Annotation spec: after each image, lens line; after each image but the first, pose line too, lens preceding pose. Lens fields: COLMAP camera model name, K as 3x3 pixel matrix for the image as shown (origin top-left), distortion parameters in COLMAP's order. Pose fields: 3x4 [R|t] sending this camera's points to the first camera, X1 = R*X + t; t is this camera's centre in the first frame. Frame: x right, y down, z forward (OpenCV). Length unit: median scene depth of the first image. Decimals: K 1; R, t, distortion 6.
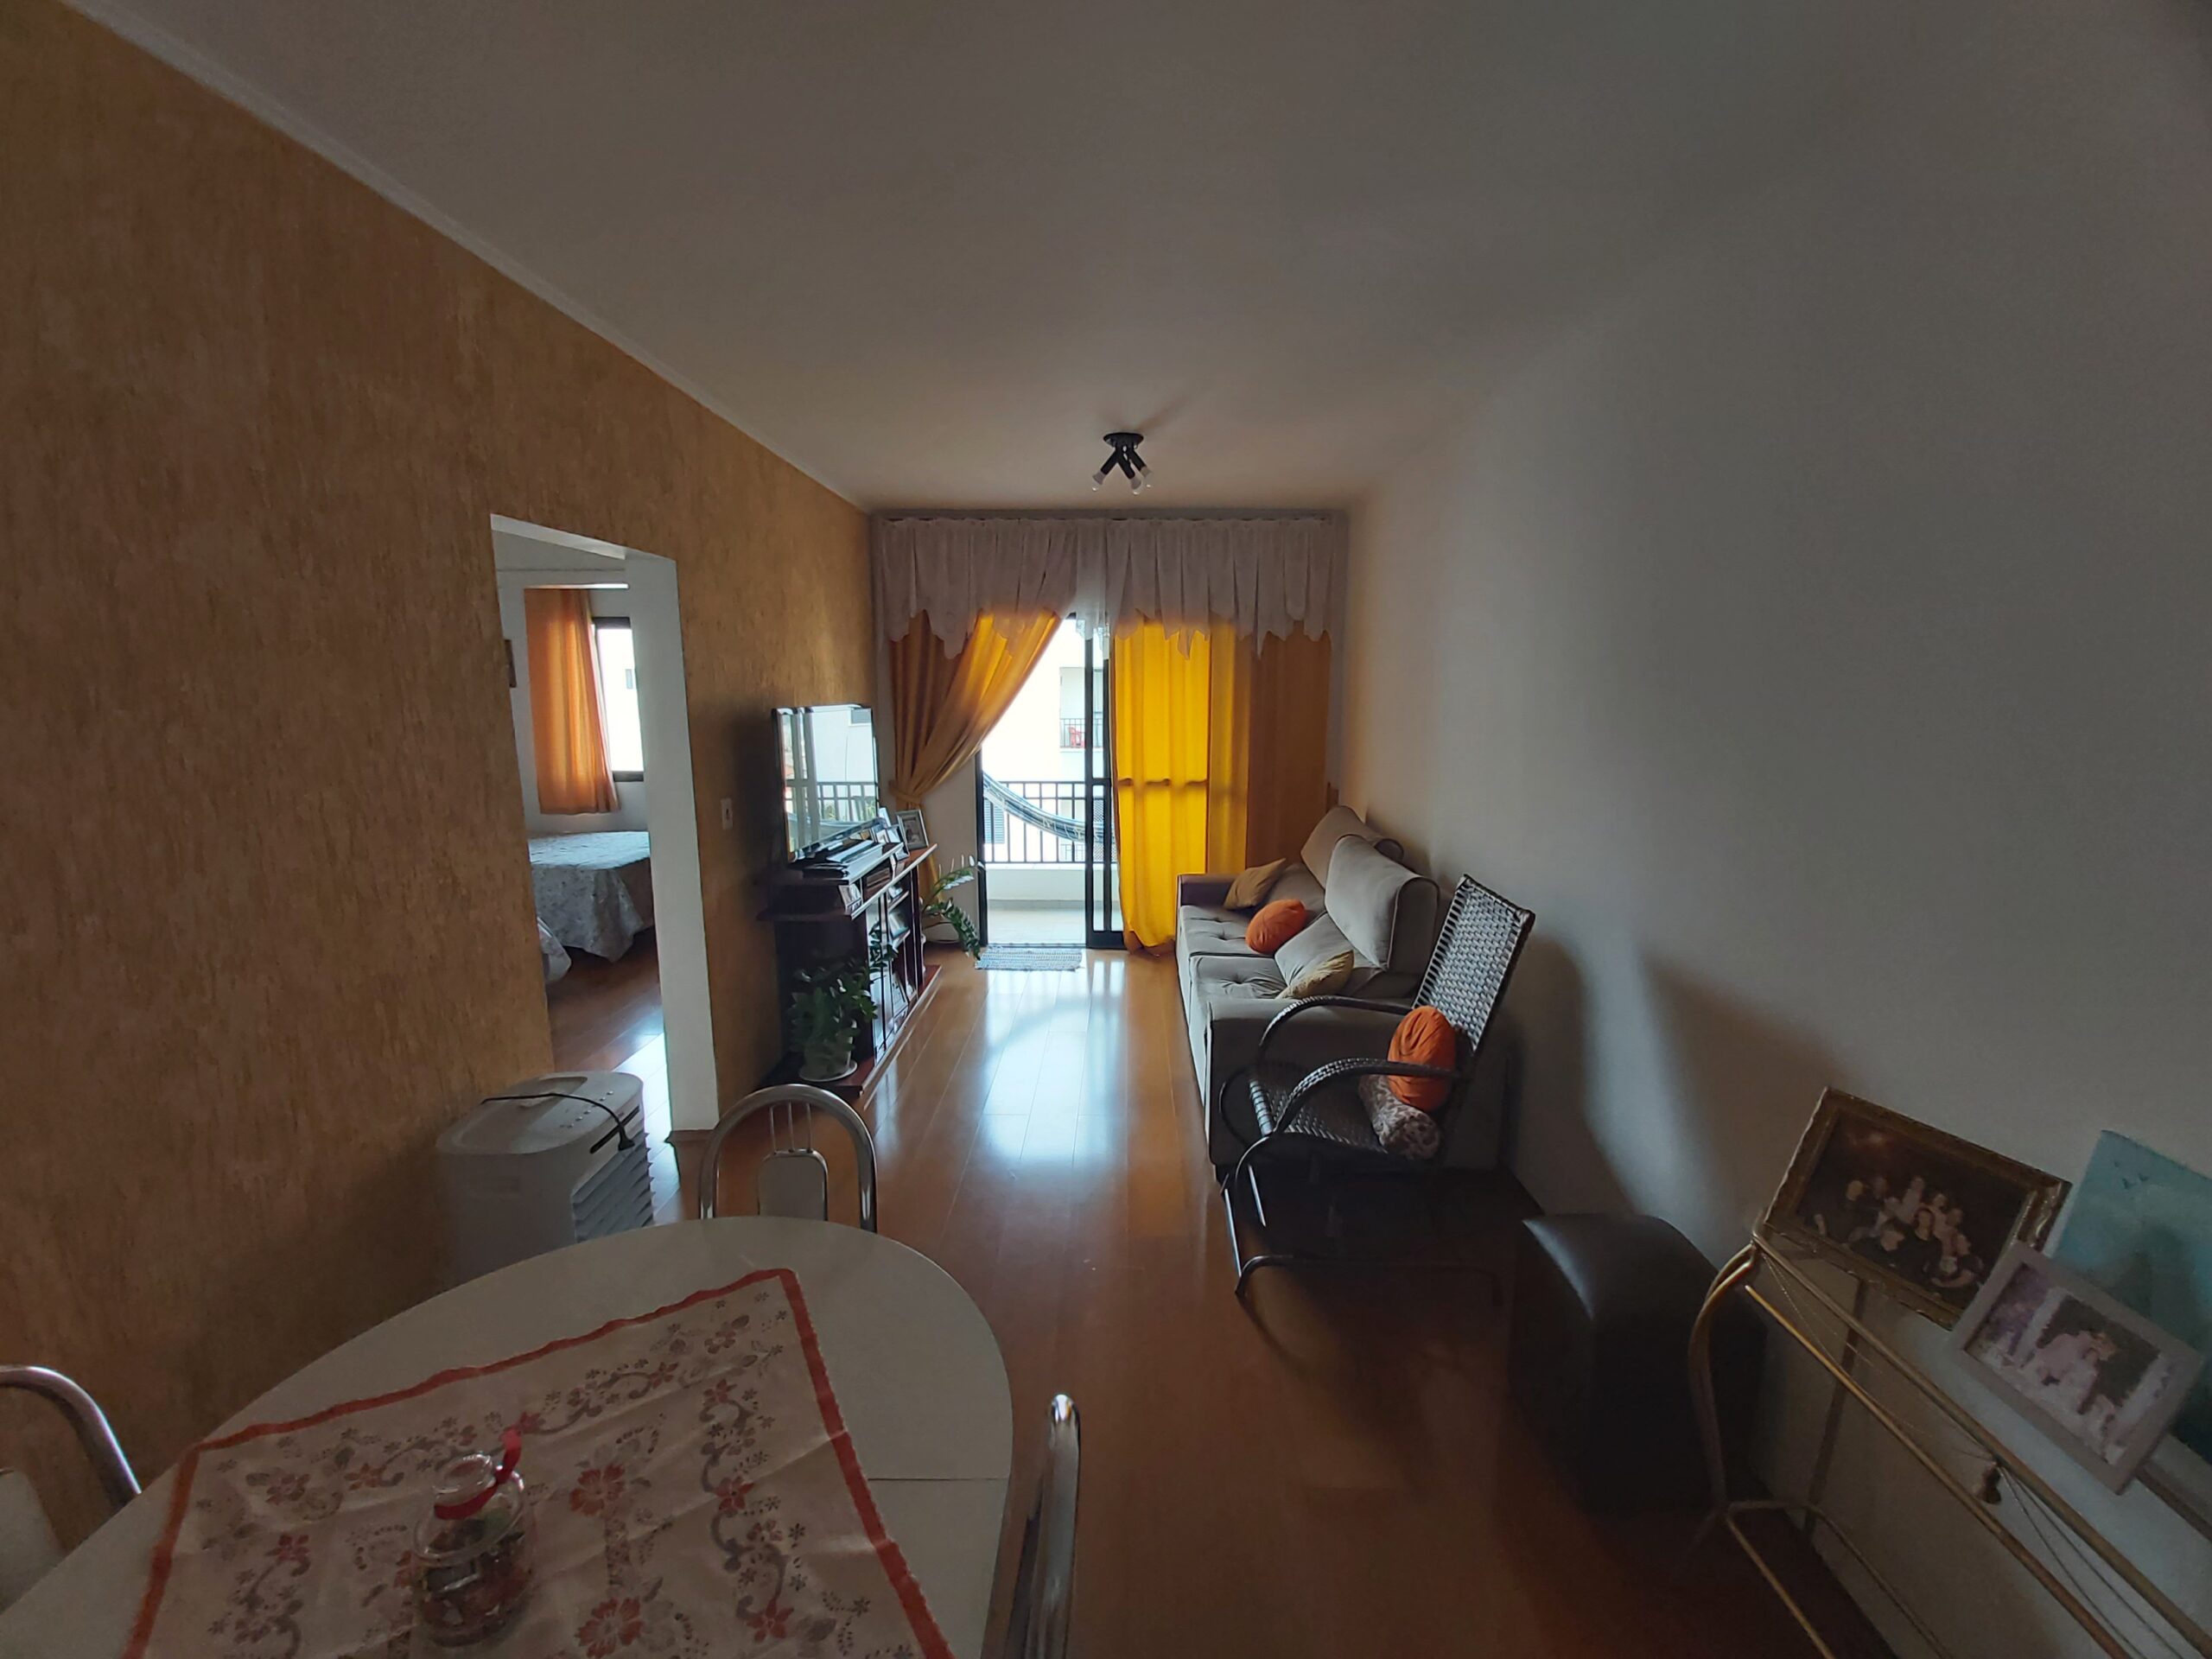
lens RADIAL K [[867.7, 0, 1116.1], [0, 867.7, 829.7], [0, 0, 1]] dist [-0.001616, -0.005516]
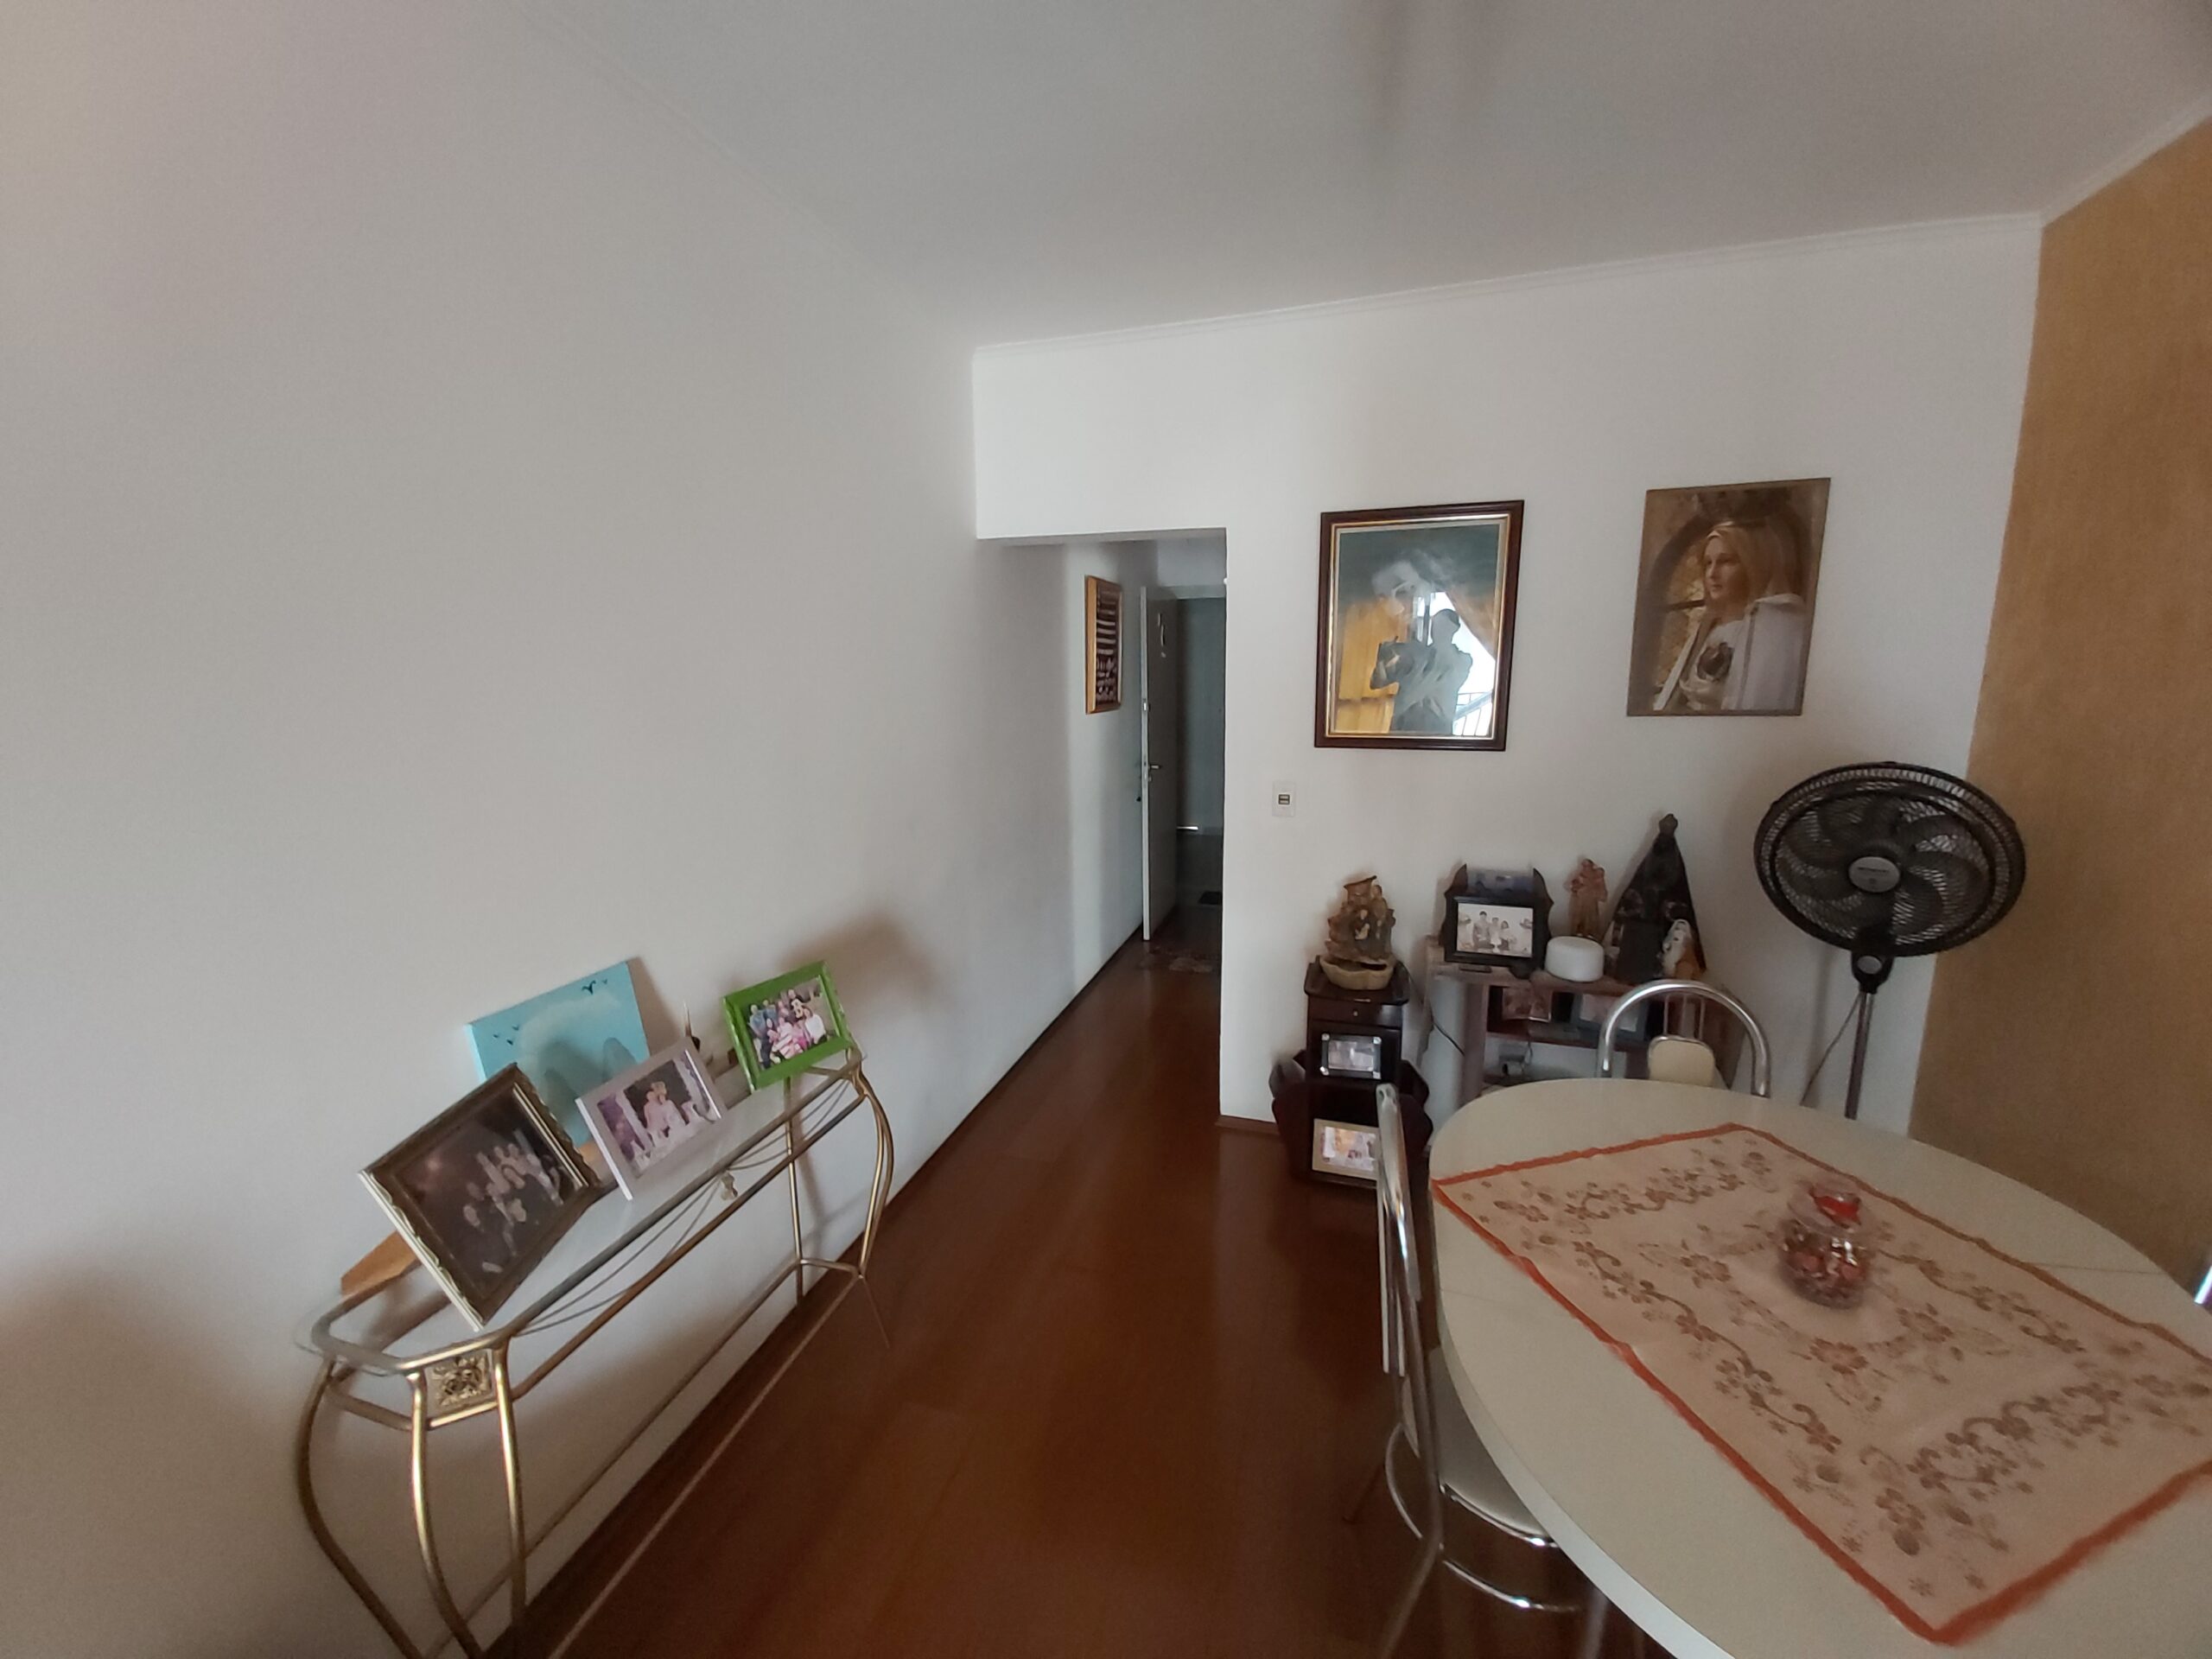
lens RADIAL K [[867.7, 0, 1117.1], [0, 867.7, 838.3], [0, 0, 1]] dist [-0.001616, -0.005516]
pose [[-0.960103, -0.044692, 0.276053, 0.002045], [0.059649, 0.931700, 0.358297, -0.242987], [-0.273211, 0.360468, -0.891862, 1.662105]]
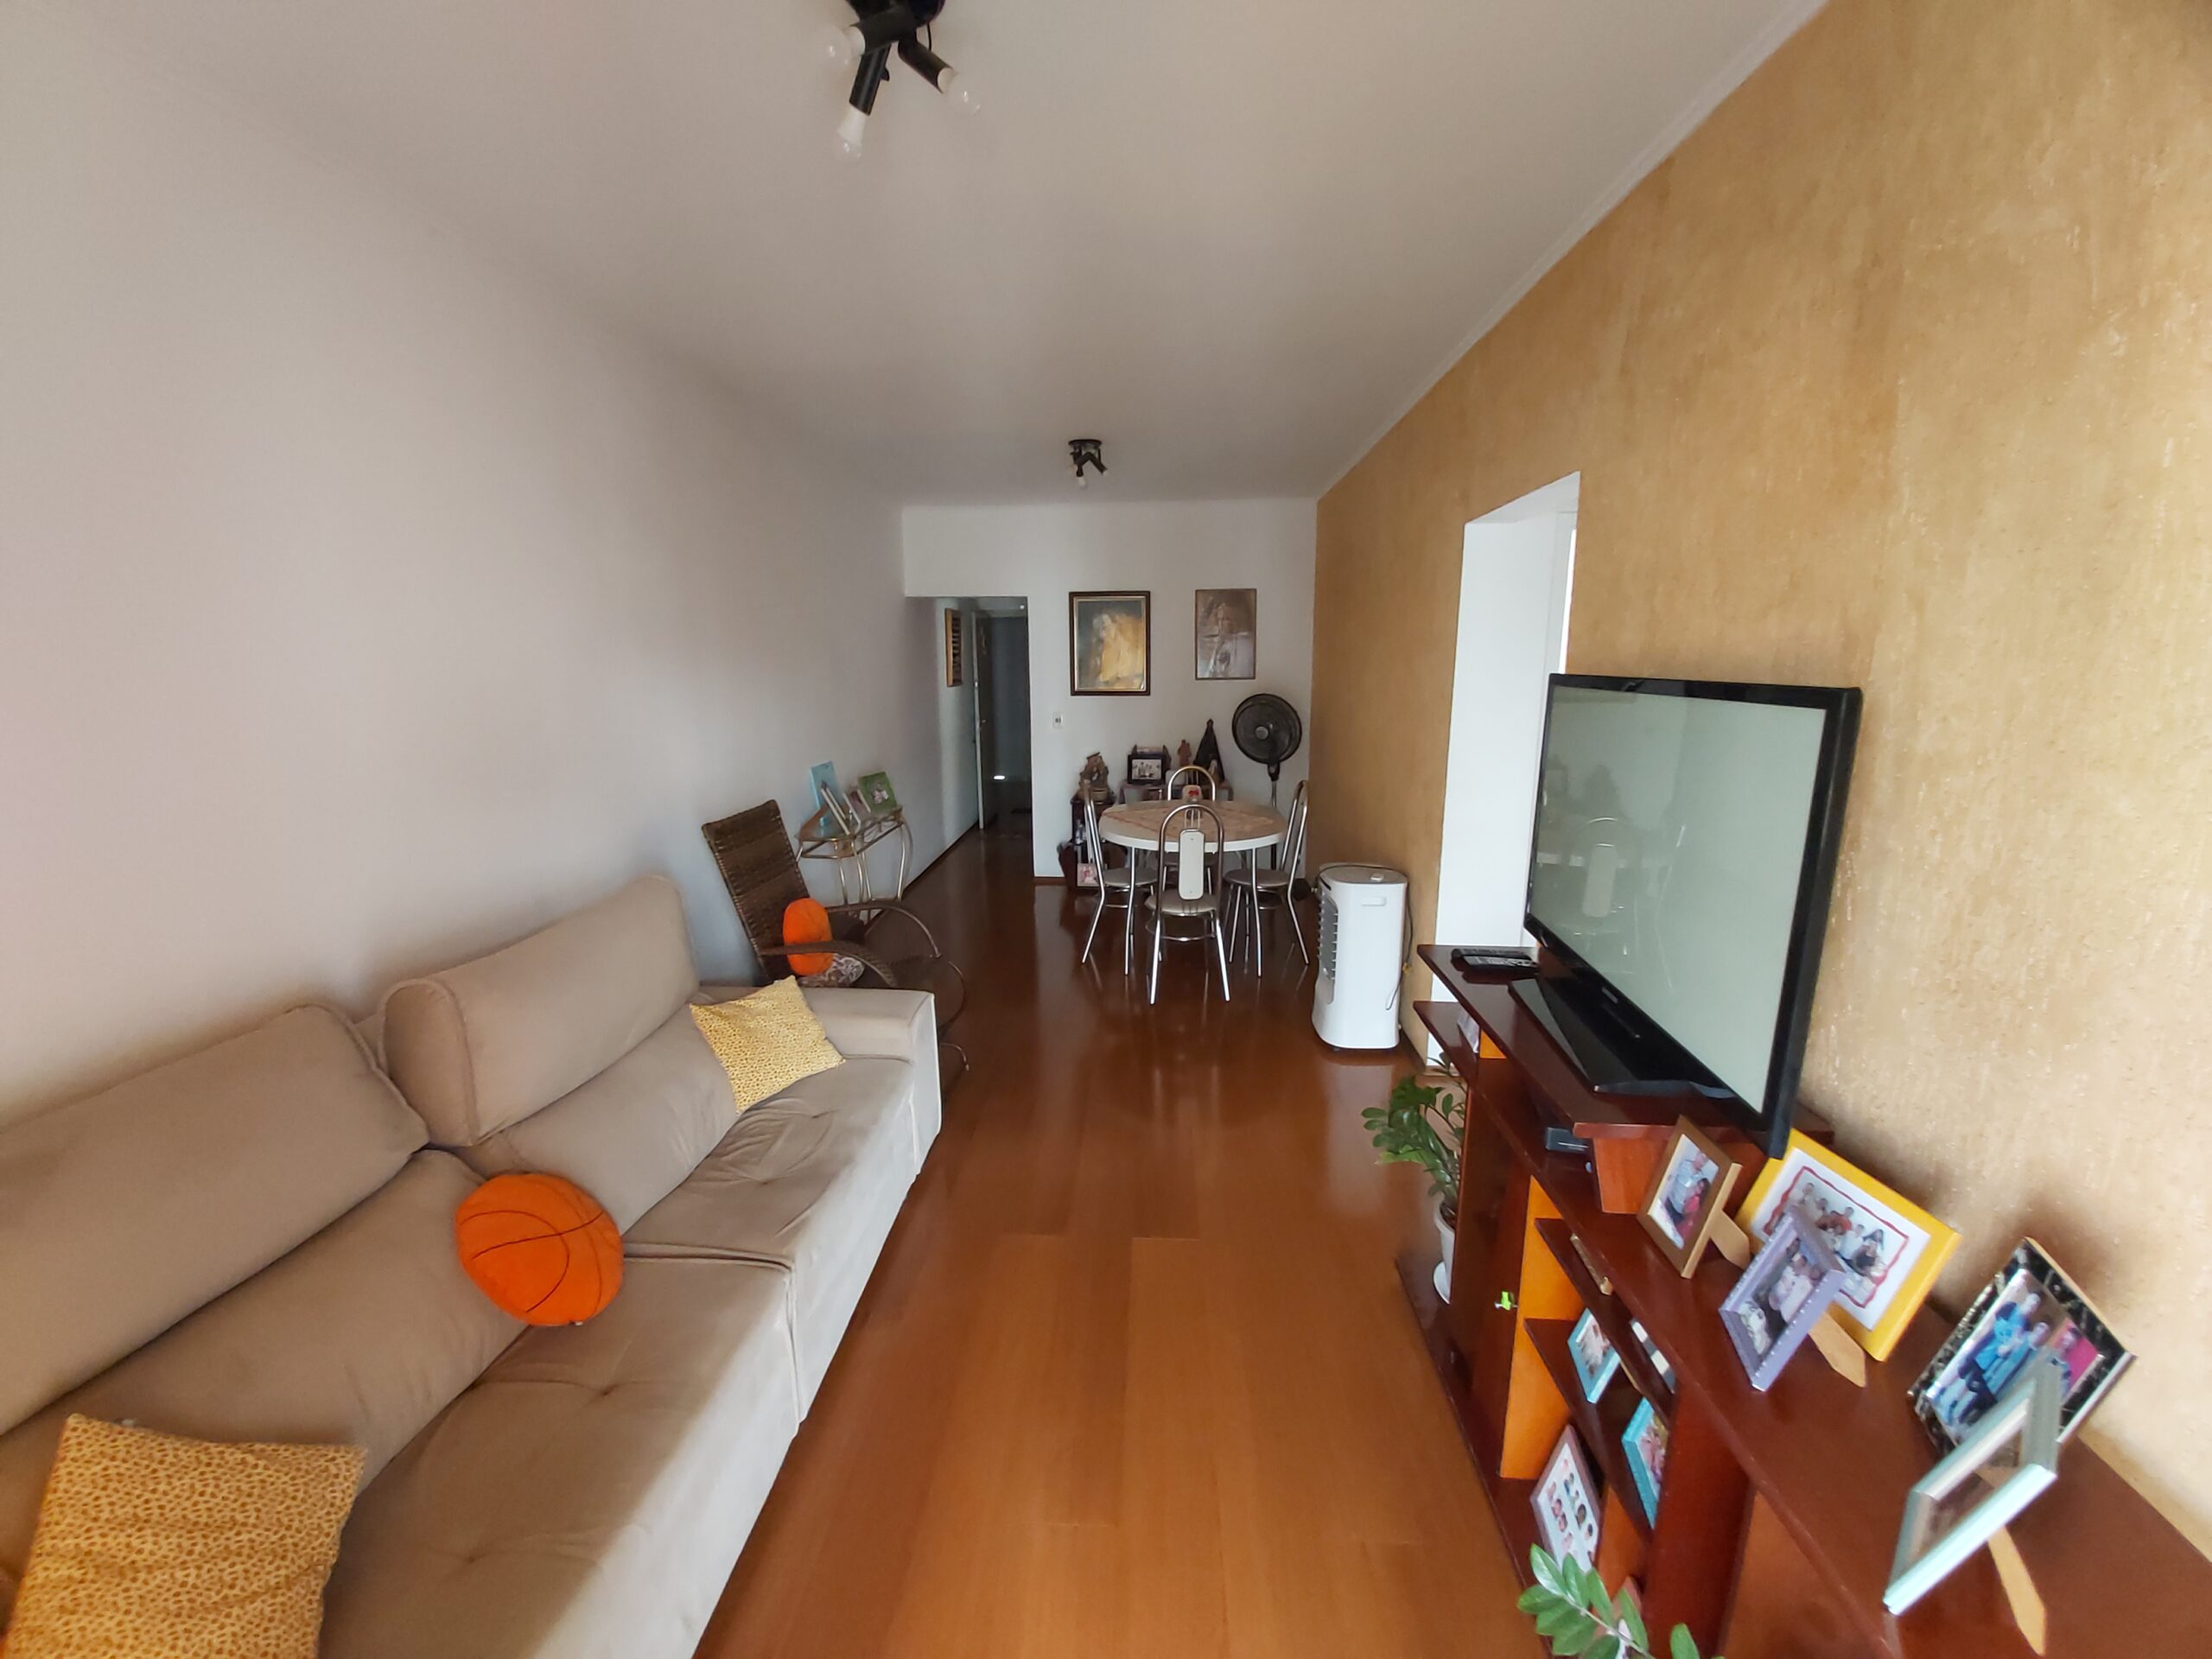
lens RADIAL K [[867.7, 0, 1105.4], [0, 867.7, 818.1], [0, 0, 1]] dist [-0.001616, -0.005516]
pose [[-0.998603, -0.000464, 0.052845, -0.349985], [0.018170, 0.935983, 0.351575, -0.763626], [-0.049625, 0.352044, -0.934667, 4.571118]]
